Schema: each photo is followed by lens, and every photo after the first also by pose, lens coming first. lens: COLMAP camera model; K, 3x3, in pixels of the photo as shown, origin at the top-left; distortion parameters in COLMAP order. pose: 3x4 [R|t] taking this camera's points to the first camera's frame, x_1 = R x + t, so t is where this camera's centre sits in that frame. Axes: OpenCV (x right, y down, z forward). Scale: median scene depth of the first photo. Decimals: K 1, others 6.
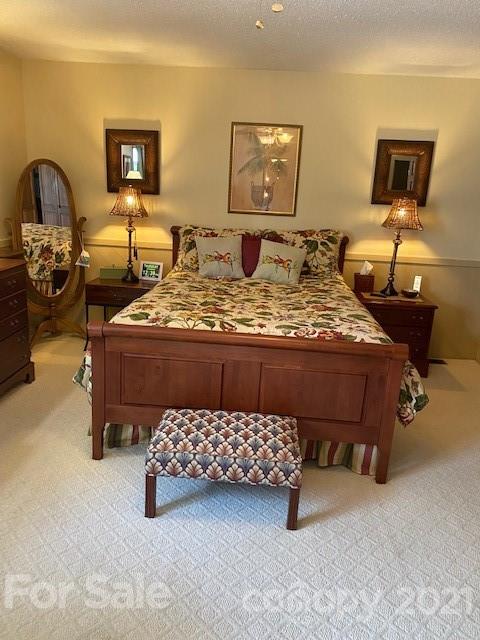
lens RADIAL K [[487.1, 0, 235.4], [0, 487.1, 320.5], [0, 0, 1]] dist [0.033866, -0.043524]
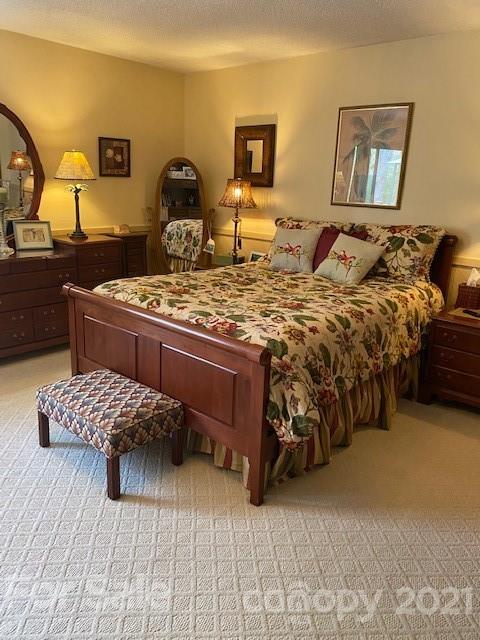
lens RADIAL K [[487.1, 0, 233.7], [0, 487.1, 321.5], [0, 0, 1]] dist [0.033866, -0.043524]
pose [[0.788311, 0.149338, -0.596878, 0.457904], [-0.152754, 0.987228, 0.045257, -0.014794], [0.596013, 0.055499, 0.801054, 0.158394]]
